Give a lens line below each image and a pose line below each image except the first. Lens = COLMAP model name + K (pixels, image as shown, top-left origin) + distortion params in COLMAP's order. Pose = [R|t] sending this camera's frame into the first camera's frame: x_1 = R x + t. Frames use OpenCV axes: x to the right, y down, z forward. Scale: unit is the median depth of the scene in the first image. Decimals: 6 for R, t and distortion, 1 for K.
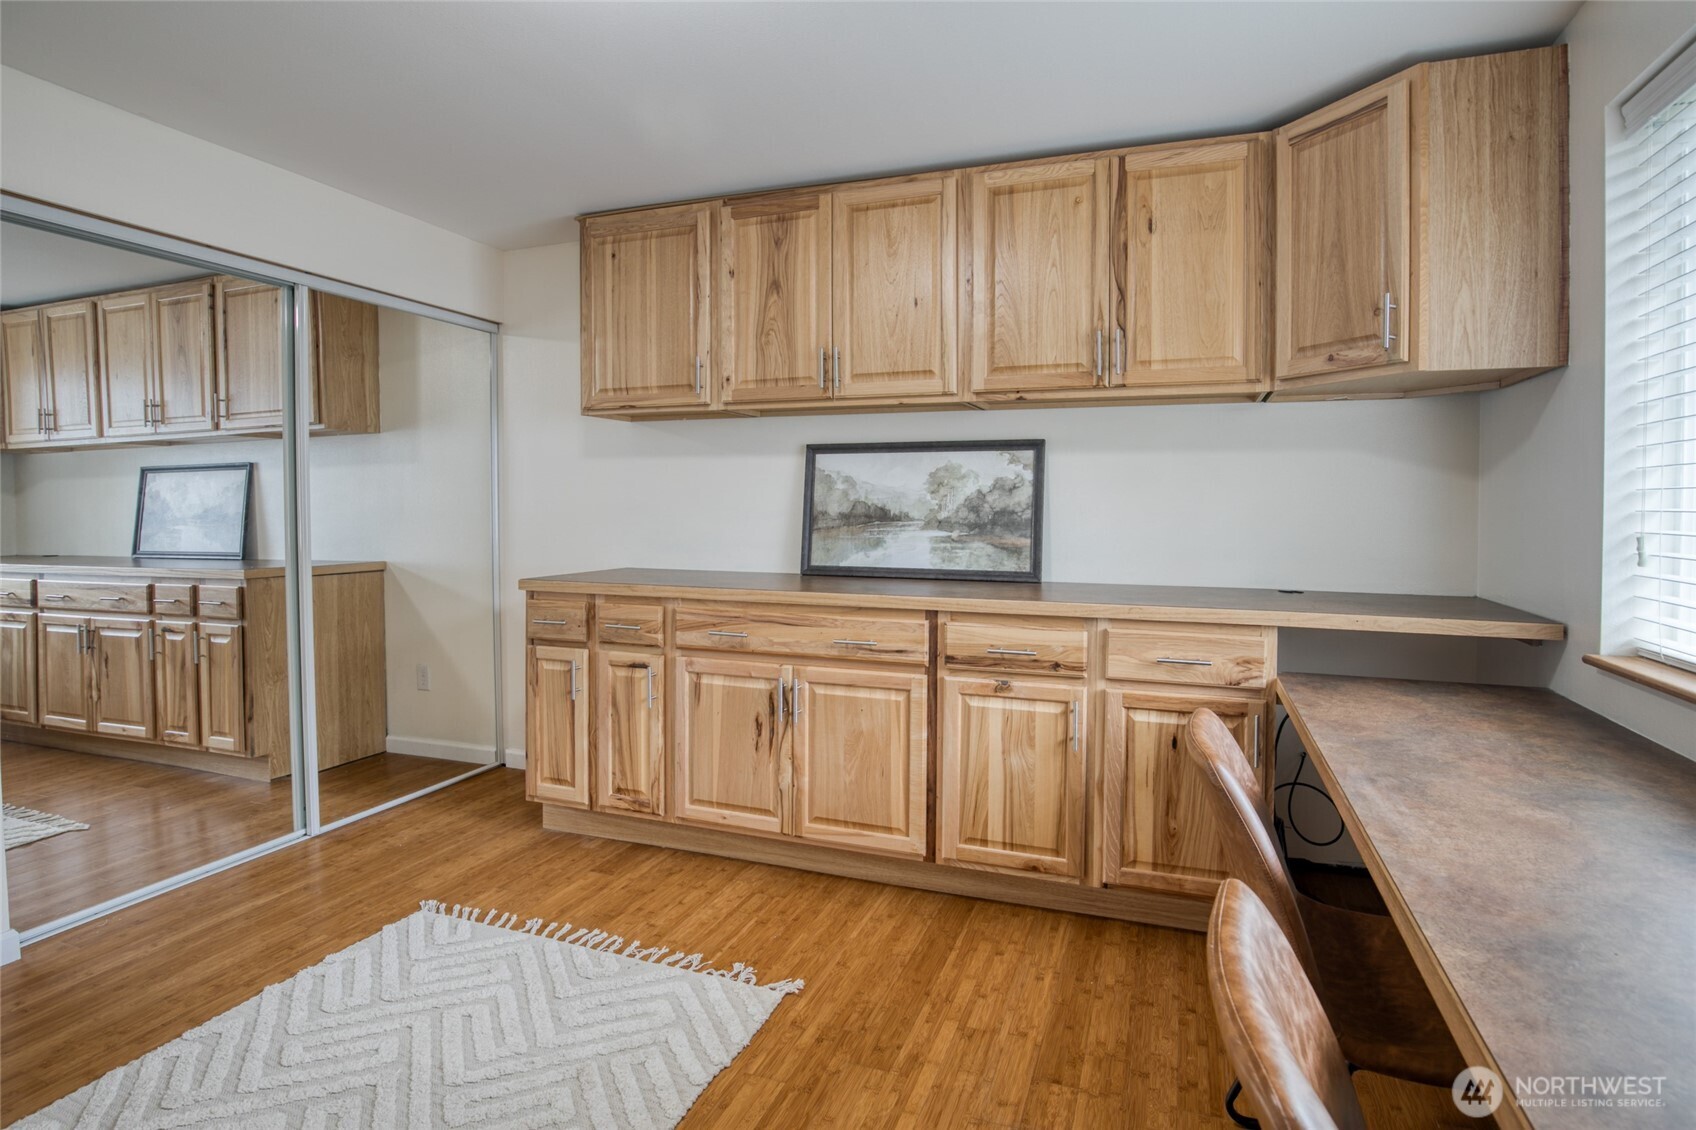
lens RADIAL K [[841.7, 0, 853.0], [0, 841.7, 521.0], [0, 0, 1]] dist [-0.018785, -0.000735]
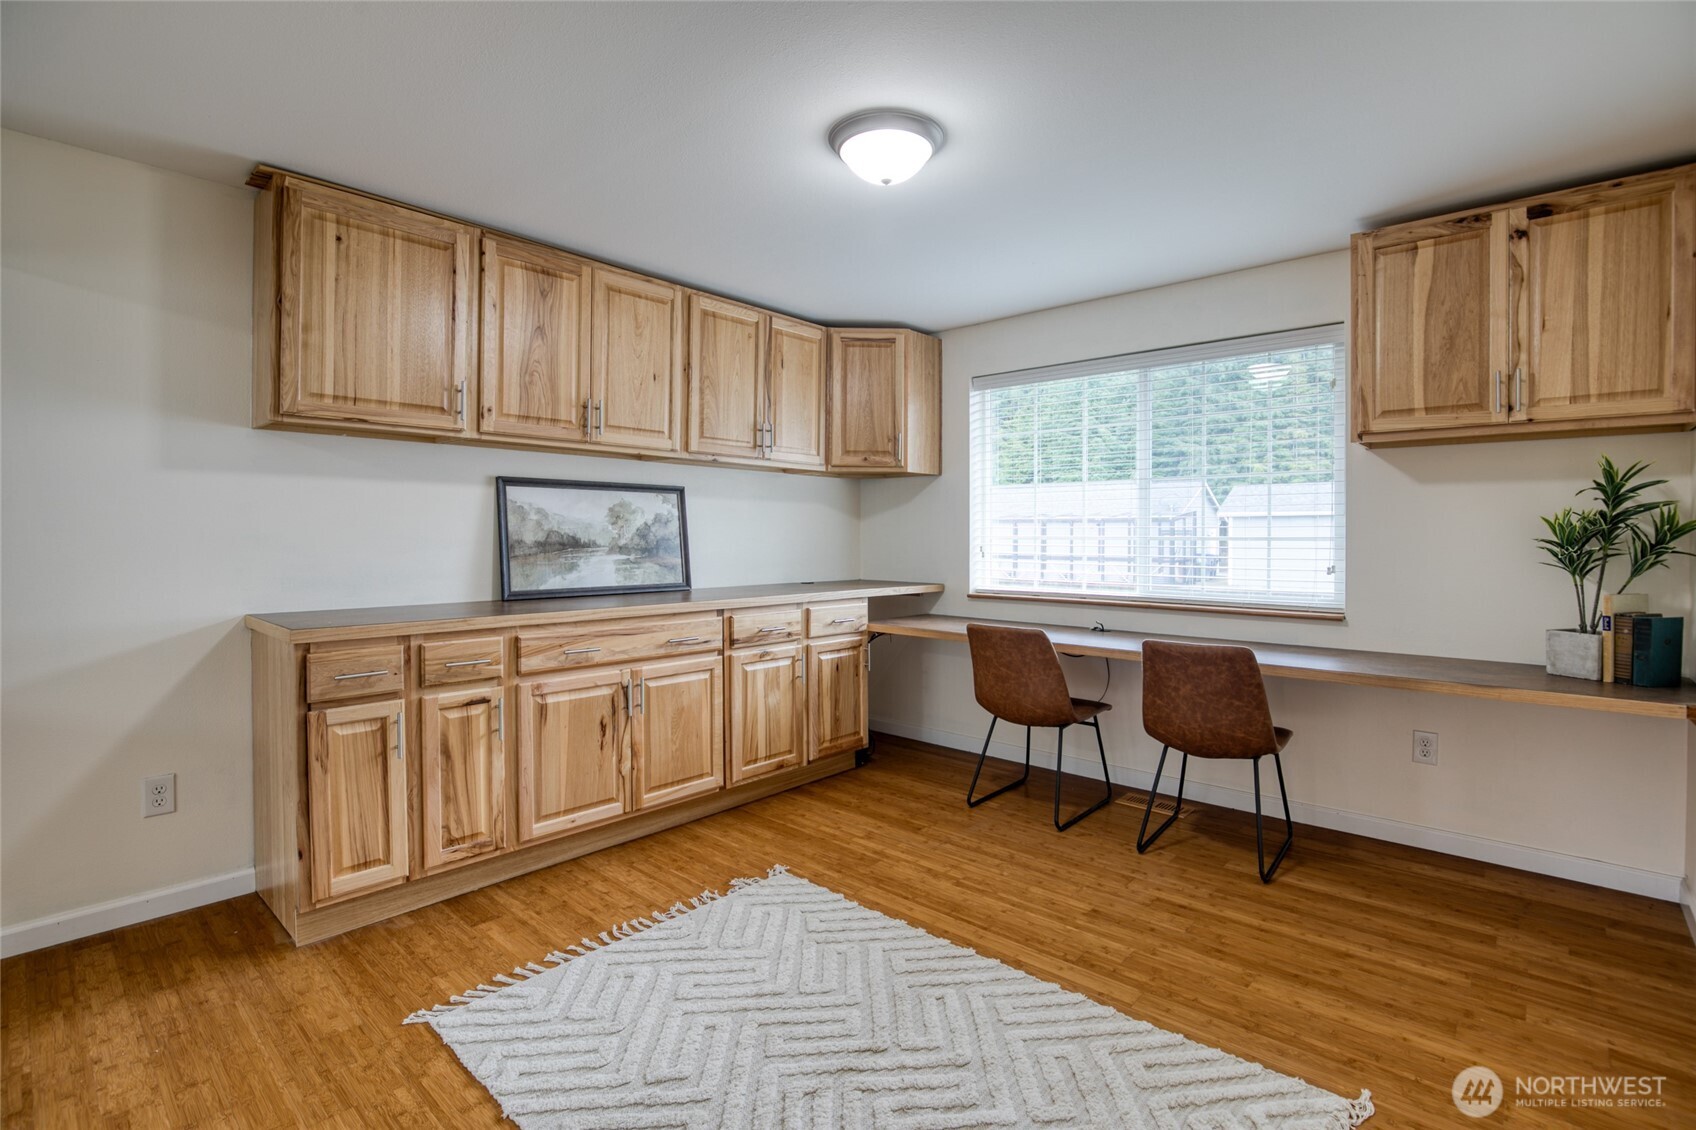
lens RADIAL K [[801.2, 0, 850.9], [0, 801.2, 533.0], [0, 0, 1]] dist [-0.011250, 0.000094]
pose [[0.382130, -0.000045, 0.924109, -0.941583], [0.018052, 0.999810, -0.007416, -0.006214], [-0.923932, 0.019516, 0.382058, 0.254642]]
